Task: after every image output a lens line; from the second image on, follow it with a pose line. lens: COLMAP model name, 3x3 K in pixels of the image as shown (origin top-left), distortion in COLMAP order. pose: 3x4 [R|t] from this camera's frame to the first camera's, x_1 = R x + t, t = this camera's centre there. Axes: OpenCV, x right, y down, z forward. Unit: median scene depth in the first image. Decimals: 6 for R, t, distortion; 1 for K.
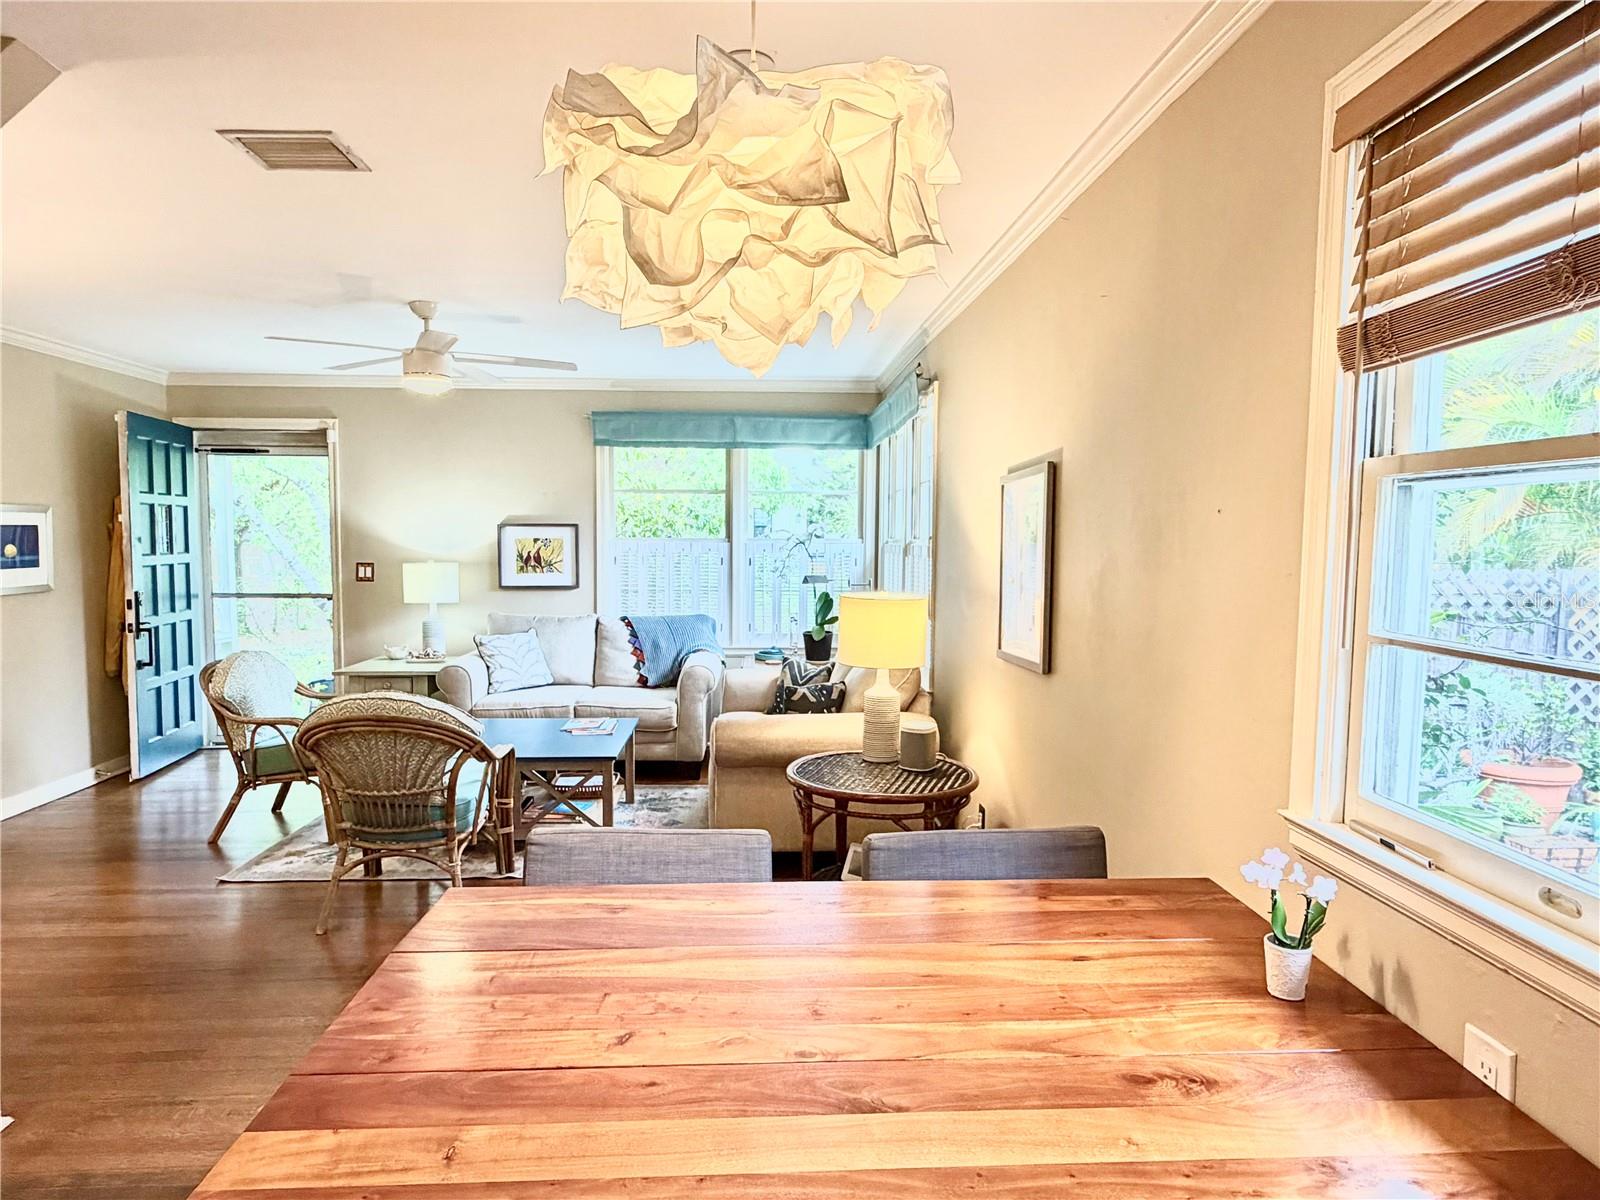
lens RADIAL K [[963.9, 0, 797.0], [0, 963.9, 607.7], [0, 0, 1]] dist [-0.000242, -0.000723]
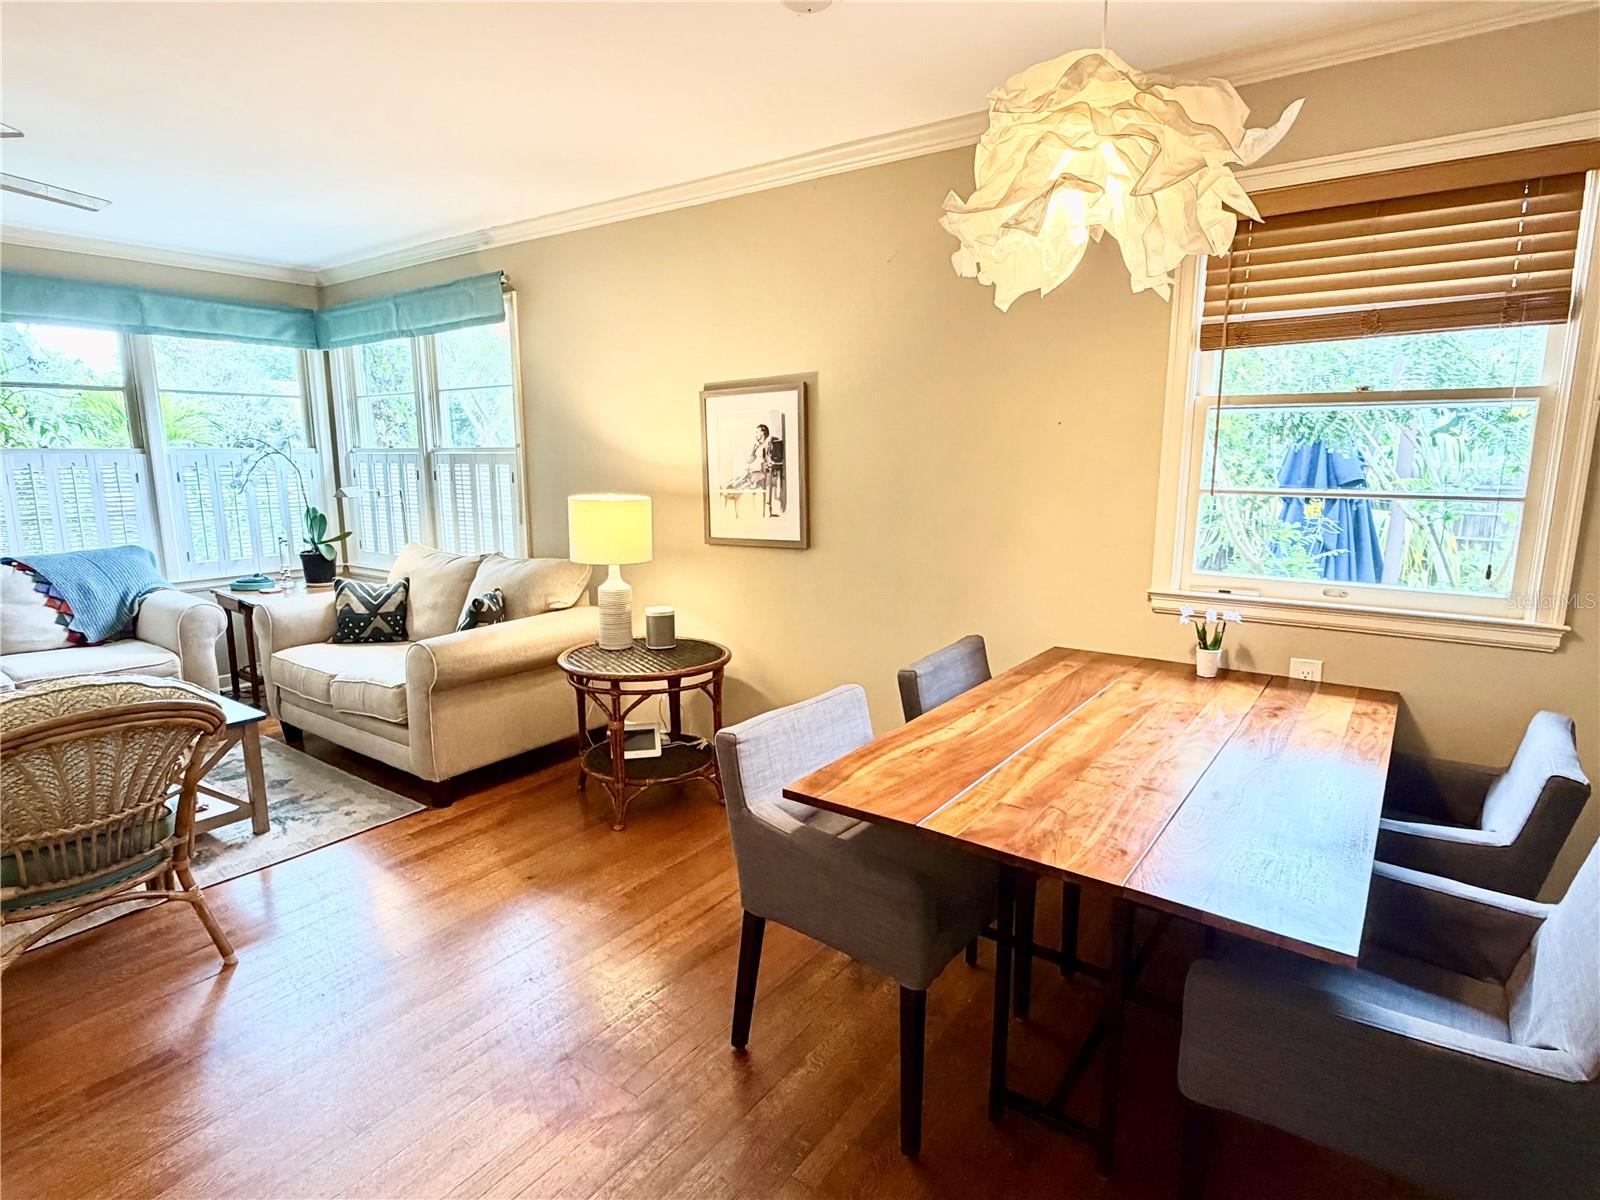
lens RADIAL K [[854.5, 0, 802.8], [0, 854.5, 595.9], [0, 0, 1]] dist [0.004169, 0.000178]
pose [[0.627566, -0.137055, 0.766405, -0.311710], [0.062281, 0.990066, 0.126054, -0.006502], [-0.776068, -0.031375, 0.629868, 0.131081]]
